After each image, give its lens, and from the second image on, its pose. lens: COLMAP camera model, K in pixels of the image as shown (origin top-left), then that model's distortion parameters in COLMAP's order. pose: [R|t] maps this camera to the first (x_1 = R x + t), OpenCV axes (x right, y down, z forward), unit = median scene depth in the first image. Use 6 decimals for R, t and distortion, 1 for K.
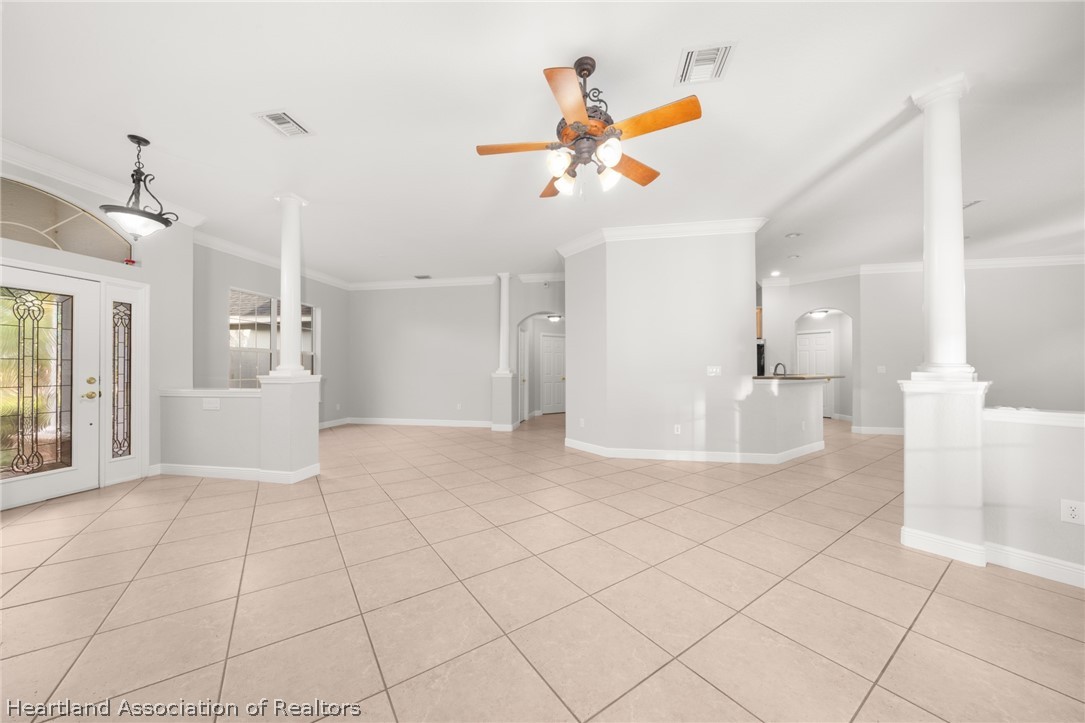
lens RADIAL K [[371.4, 0, 532.9], [0, 371.4, 368.2], [0, 0, 1]] dist [-0.009891, -0.000043]
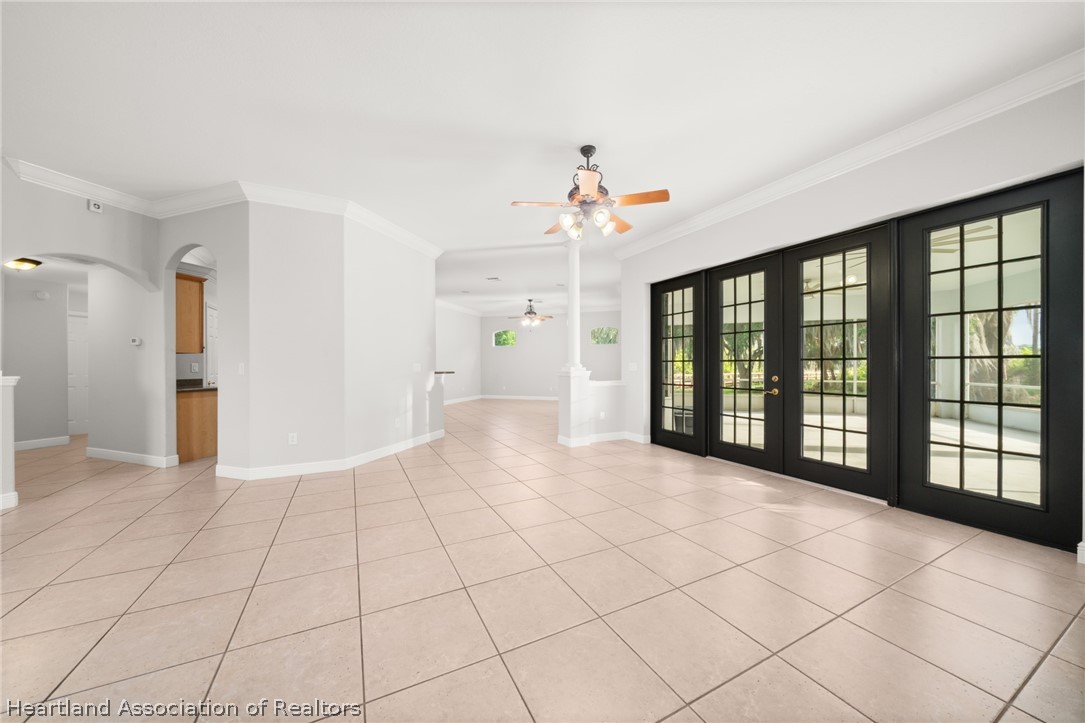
lens RADIAL K [[371.4, 0, 533.2], [0, 371.4, 363.7], [0, 0, 1]] dist [-0.009891, -0.000043]
pose [[0.136493, 0.001528, 0.990640, -0.623240], [-0.001877, 0.999997, -0.001283, -0.002707], [-0.990639, -0.001685, 0.136496, 0.490647]]
